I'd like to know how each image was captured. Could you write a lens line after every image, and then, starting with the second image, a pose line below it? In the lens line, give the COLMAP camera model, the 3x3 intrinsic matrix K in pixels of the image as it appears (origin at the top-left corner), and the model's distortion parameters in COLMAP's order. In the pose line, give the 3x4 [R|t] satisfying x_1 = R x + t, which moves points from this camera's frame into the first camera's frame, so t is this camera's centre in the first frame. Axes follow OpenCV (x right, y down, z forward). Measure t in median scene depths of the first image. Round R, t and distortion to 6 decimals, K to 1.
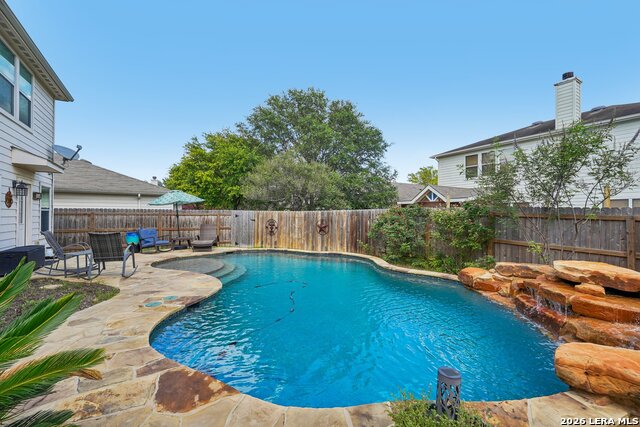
lens RADIAL K [[291.3, 0, 312.9], [0, 291.3, 212.3], [0, 0, 1]] dist [-0.009814, 0.007820]
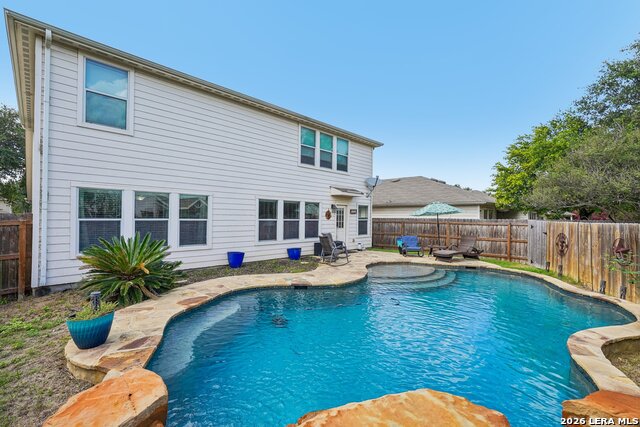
lens RADIAL K [[291.3, 0, 320.7], [0, 291.3, 218.5], [0, 0, 1]] dist [-0.009814, 0.007820]
pose [[0.235677, 0.005072, -0.971818, 0.446132], [0.001209, 0.999984, 0.005512, -0.018030], [0.971831, -0.002474, 0.235667, 0.304495]]
